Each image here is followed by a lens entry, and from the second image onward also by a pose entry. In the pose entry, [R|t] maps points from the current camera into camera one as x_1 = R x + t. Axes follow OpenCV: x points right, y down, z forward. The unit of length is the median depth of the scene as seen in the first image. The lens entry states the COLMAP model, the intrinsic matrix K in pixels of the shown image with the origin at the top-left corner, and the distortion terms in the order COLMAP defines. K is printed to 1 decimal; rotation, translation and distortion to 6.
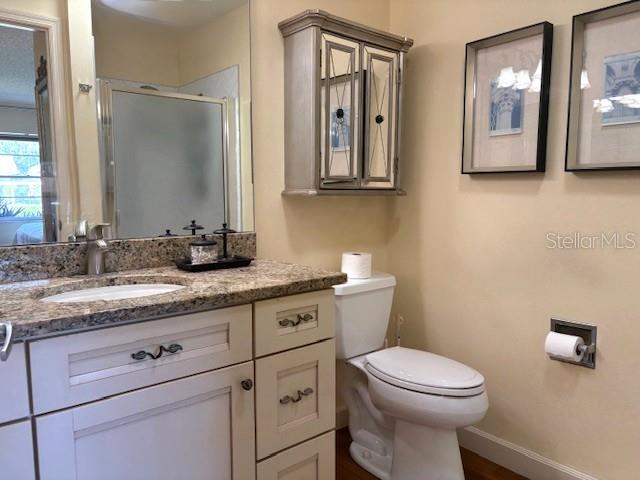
lens RADIAL K [[486.6, 0, 320.0], [0, 486.6, 240.0], [0, 0, 1]] dist [0.049092, -0.044328]
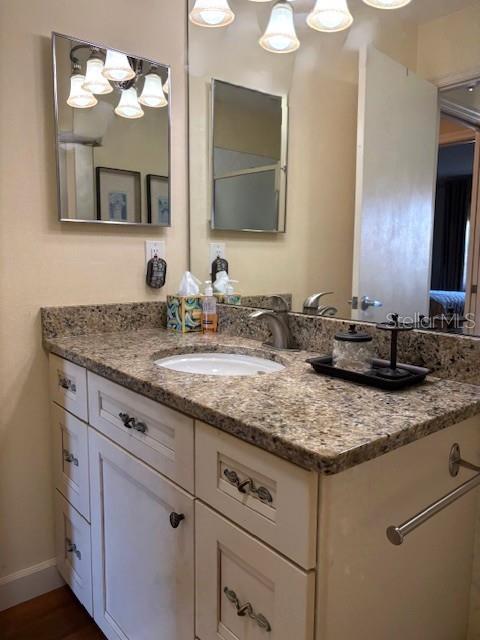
lens RADIAL K [[486.6, 0, 240.0], [0, 486.6, 320.0], [0, 0, 1]] dist [0.049092, -0.044328]
pose [[-0.019864, 0.133573, -0.990840, 0.491204], [-0.103331, 0.985454, 0.134918, -0.104723], [0.994449, 0.105064, -0.005773, 0.950958]]
